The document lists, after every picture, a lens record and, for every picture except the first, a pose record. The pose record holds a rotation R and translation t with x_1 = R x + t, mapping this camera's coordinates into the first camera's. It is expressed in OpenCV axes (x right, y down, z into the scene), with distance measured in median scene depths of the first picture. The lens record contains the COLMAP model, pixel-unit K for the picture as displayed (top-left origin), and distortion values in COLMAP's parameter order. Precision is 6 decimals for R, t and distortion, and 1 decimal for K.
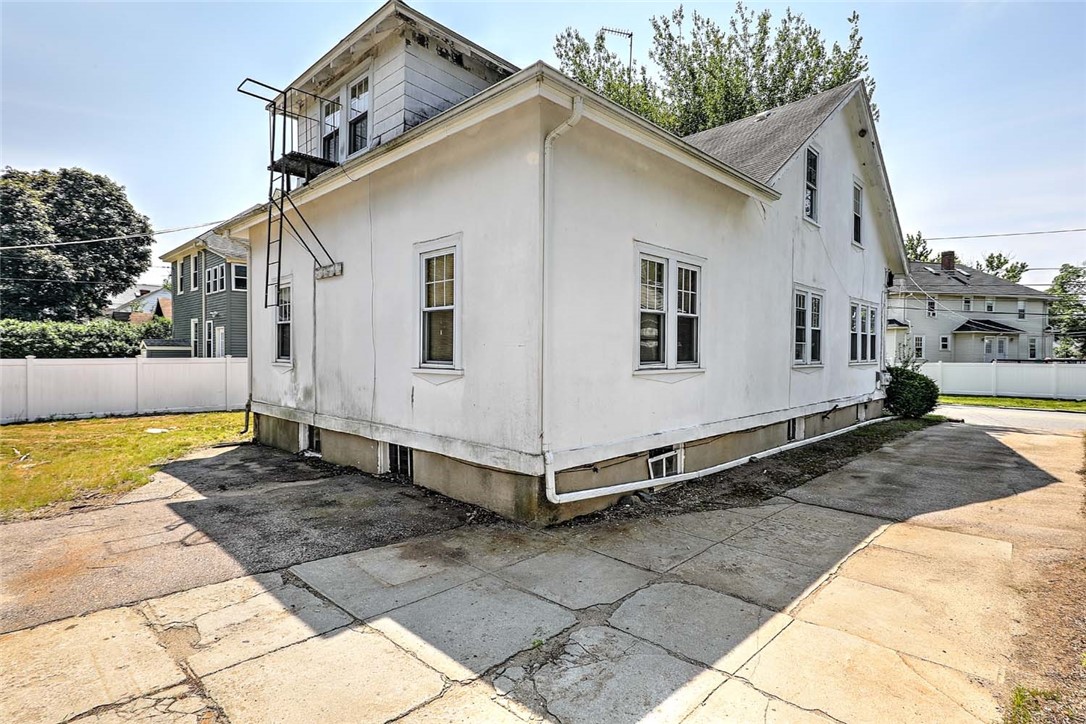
lens RADIAL K [[547.8, 0, 543.0], [0, 547.8, 362.0], [0, 0, 1]] dist [0.001402, 0.001284]
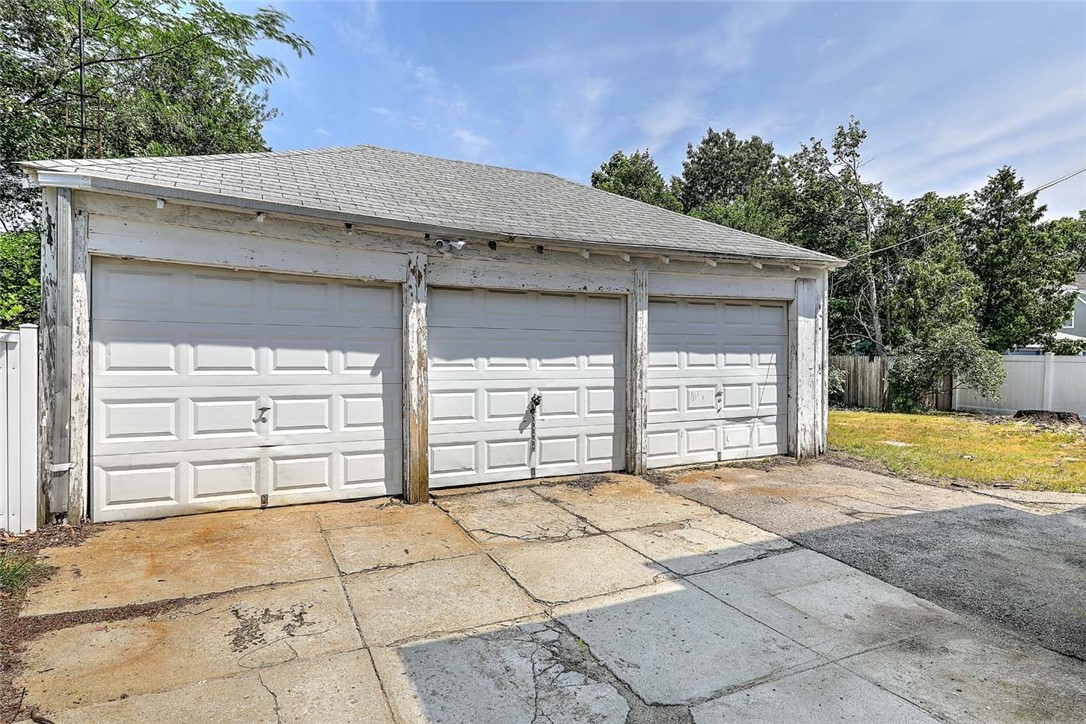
lens RADIAL K [[583.4, 0, 543.0], [0, 583.4, 362.0], [0, 0, 1]] dist [0.000904, 0.000337]
pose [[-0.343909, 0.008136, -0.938968, 0.565456], [-0.029624, 0.999371, 0.019510, 0.048521], [0.938536, 0.034525, -0.343451, 0.836644]]
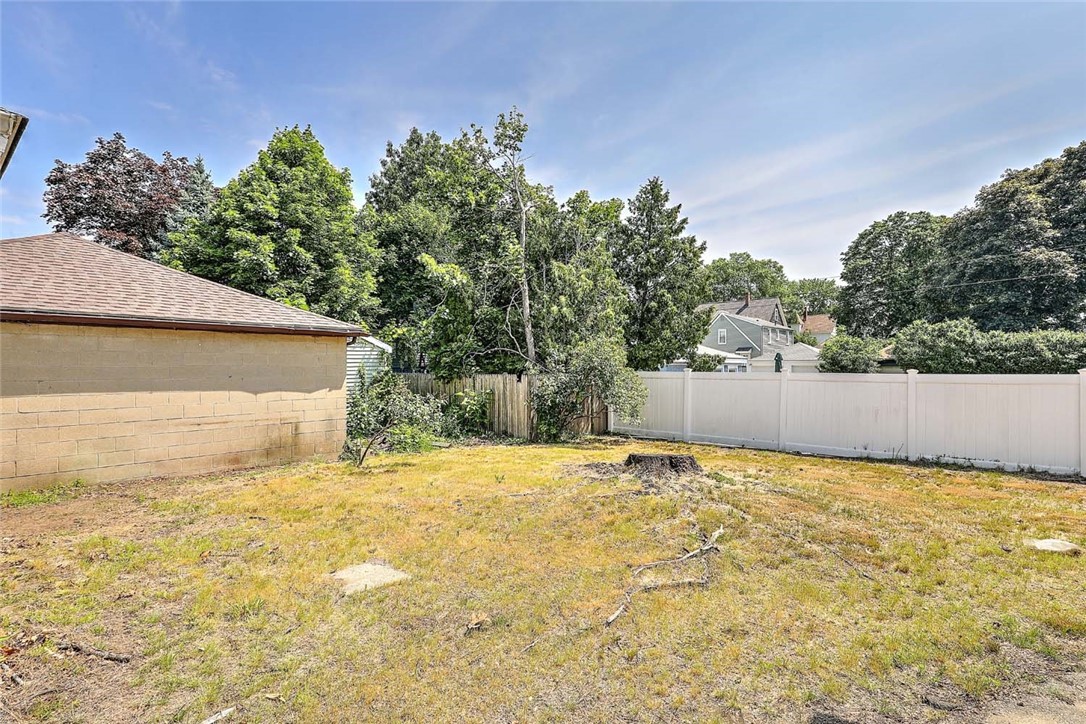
lens RADIAL K [[547.8, 0, 543.0], [0, 547.8, 362.0], [0, 0, 1]] dist [0.001402, 0.001284]
pose [[0.051578, -0.012216, -0.998594, -0.747983], [-0.016784, 0.999773, -0.013097, -0.013598], [0.998528, 0.017436, 0.051361, 1.513316]]
